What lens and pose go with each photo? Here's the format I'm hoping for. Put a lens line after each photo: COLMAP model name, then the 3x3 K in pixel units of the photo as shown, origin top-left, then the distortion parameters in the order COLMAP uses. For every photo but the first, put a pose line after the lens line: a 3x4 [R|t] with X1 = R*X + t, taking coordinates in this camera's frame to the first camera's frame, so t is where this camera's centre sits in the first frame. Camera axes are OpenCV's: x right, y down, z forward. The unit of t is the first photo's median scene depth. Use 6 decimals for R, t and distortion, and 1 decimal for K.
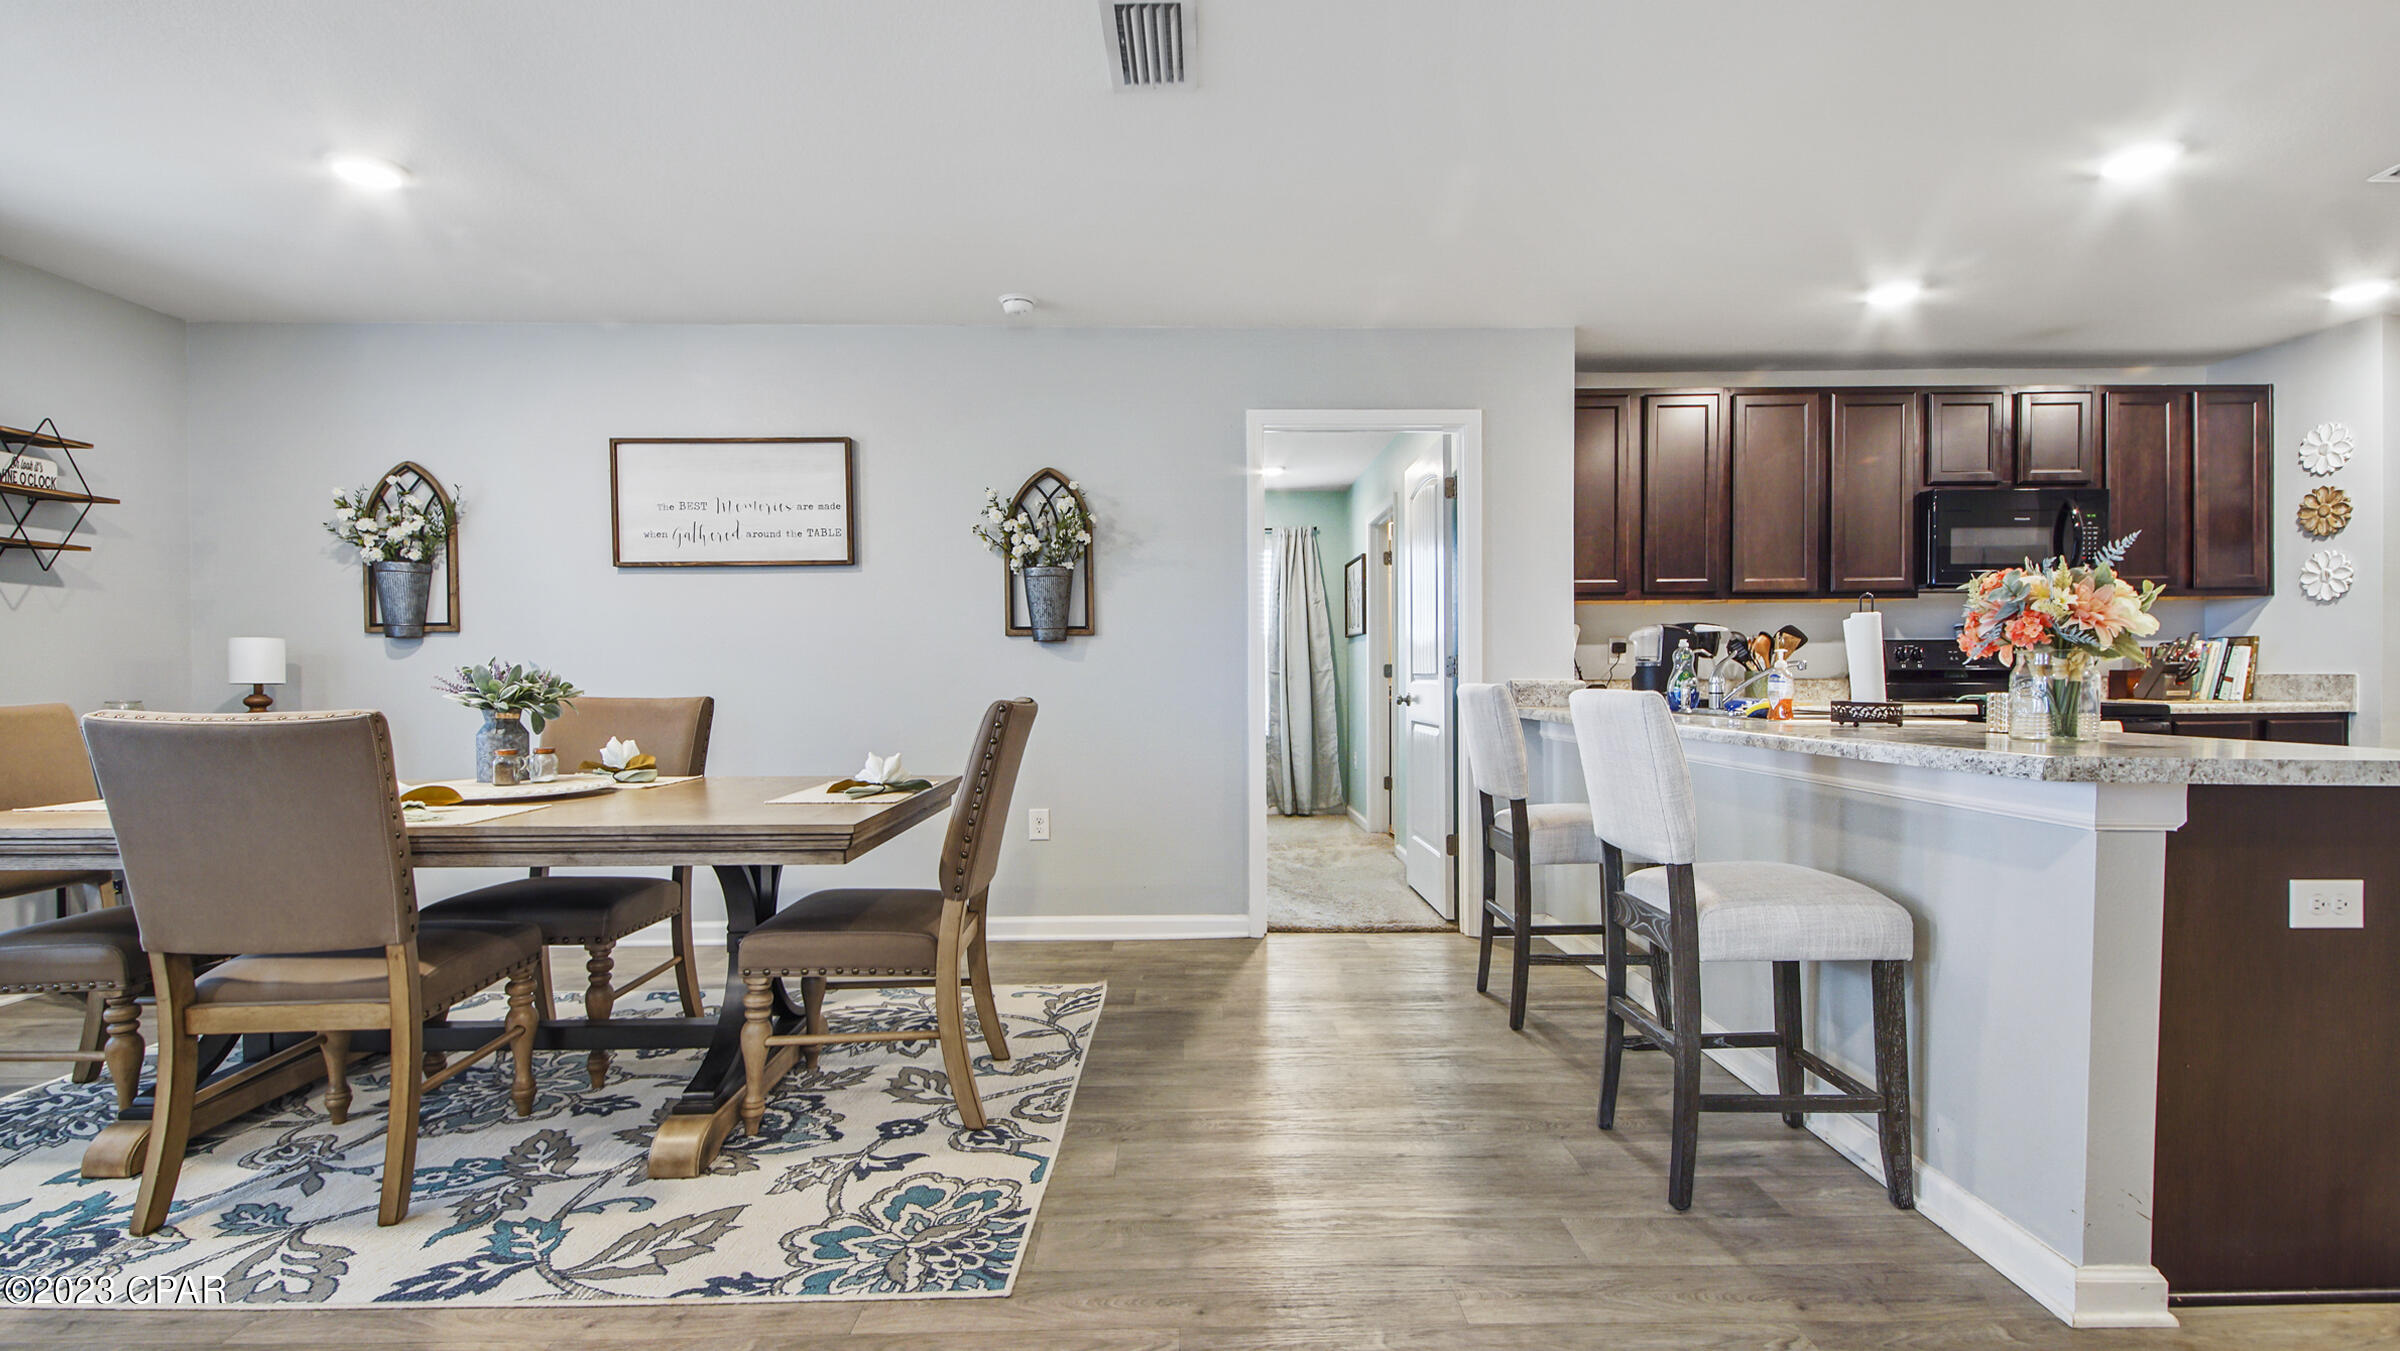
lens RADIAL K [[956.2, 0, 1200.0], [0, 956.2, 675.5], [0, 0, 1]] dist [0.000123, 0.000032]
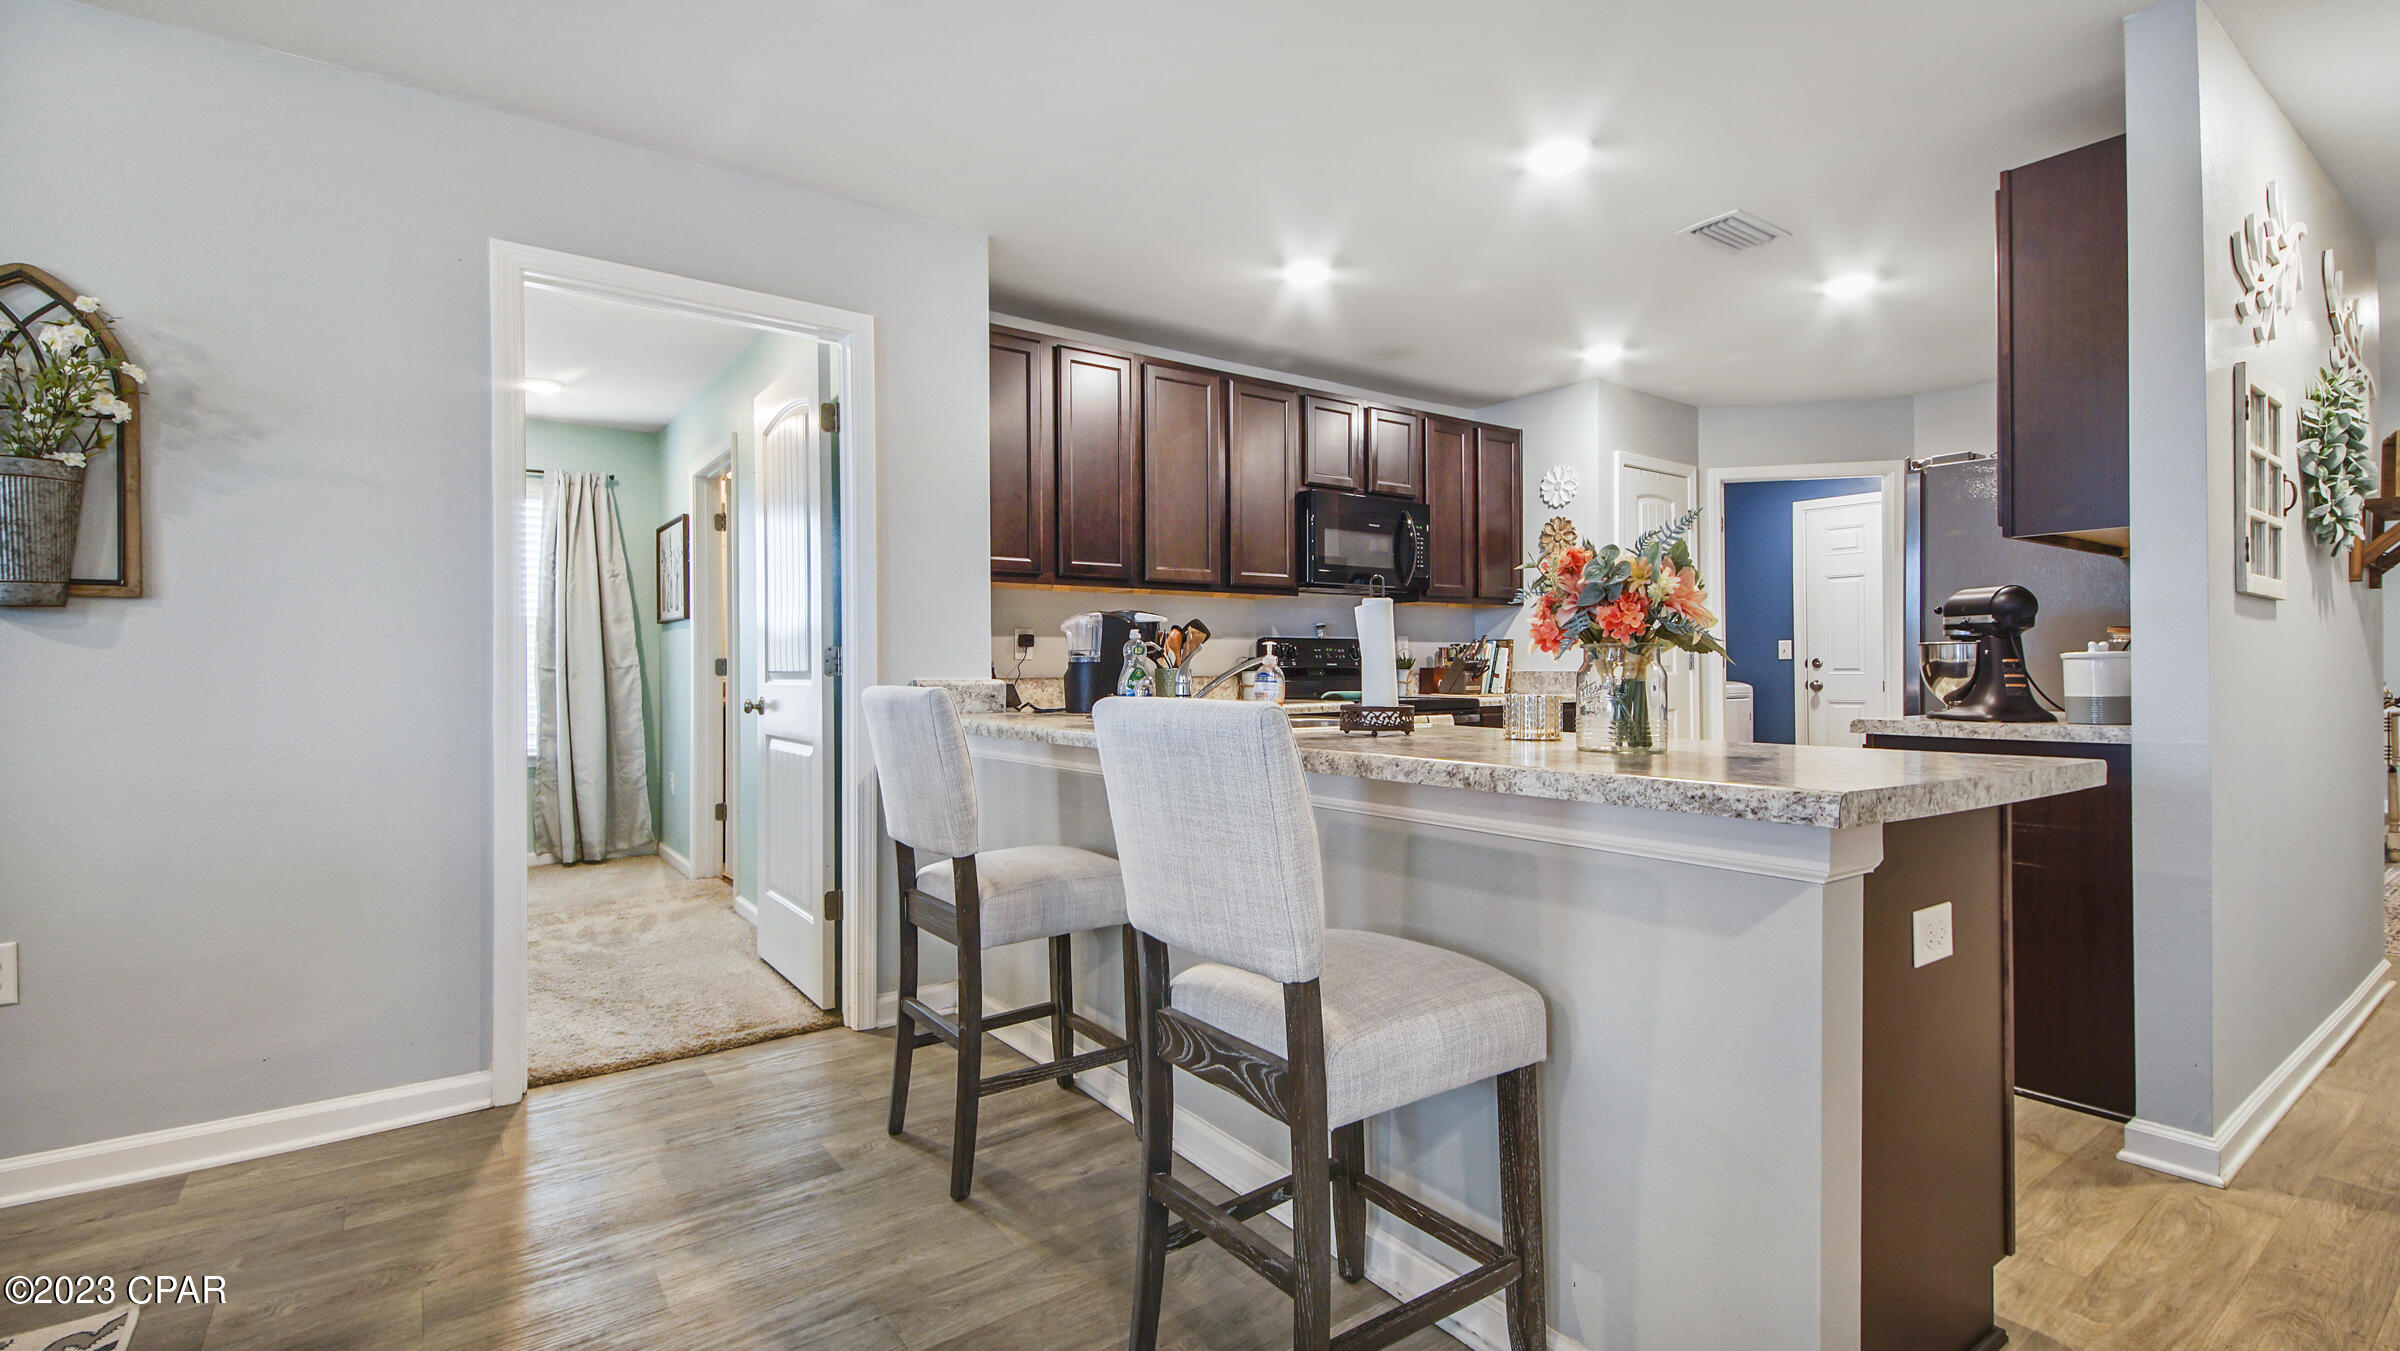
lens RADIAL K [[1055.9, 0, 1195.4], [0, 1055.9, 666.2], [0, 0, 1]] dist [0.047644, -0.028423]
pose [[0.813113, 0.002732, 0.582099, 0.015150], [0.000648, 0.999984, -0.005599, -0.000768], [-0.582105, 0.004930, 0.813099, 0.169268]]
